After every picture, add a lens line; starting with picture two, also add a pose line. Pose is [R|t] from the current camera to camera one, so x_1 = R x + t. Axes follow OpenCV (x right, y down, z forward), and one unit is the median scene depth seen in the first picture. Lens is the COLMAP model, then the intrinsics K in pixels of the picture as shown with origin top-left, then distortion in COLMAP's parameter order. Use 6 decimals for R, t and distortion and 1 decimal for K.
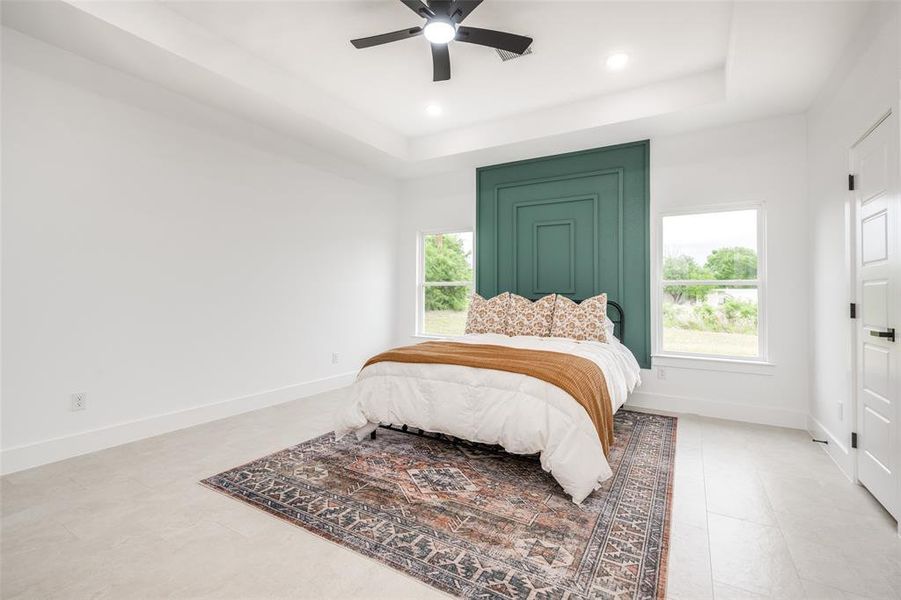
lens RADIAL K [[401.0, 0, 448.1], [0, 401.0, 292.6], [0, 0, 1]] dist [0.001886, 0.000099]
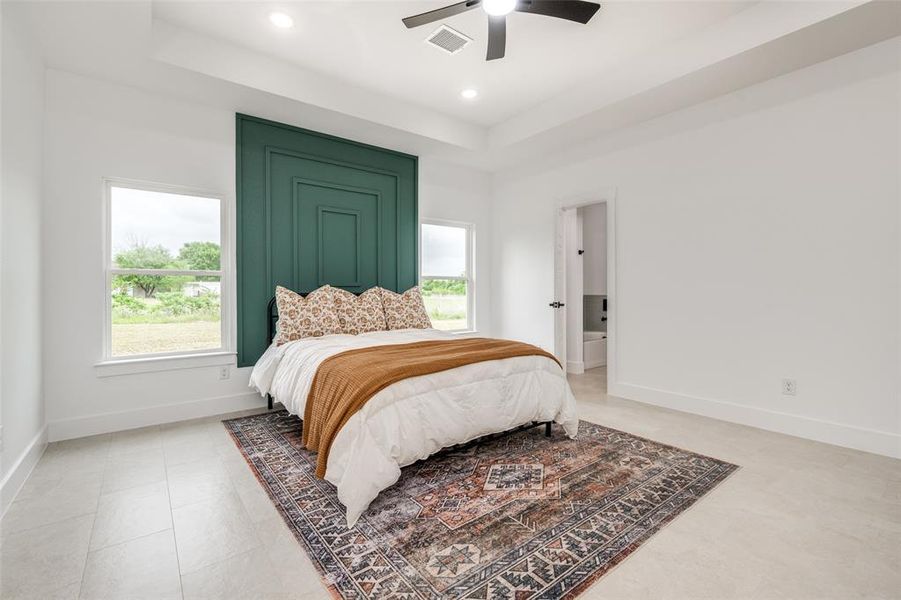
lens RADIAL K [[401.0, 0, 447.4], [0, 401.0, 296.9], [0, 0, 1]] dist [0.001886, 0.000099]
pose [[0.370292, -0.029996, 0.928431, -0.947400], [0.004023, 0.999521, 0.030688, -0.001956], [-0.928907, -0.007629, 0.370235, 0.772511]]
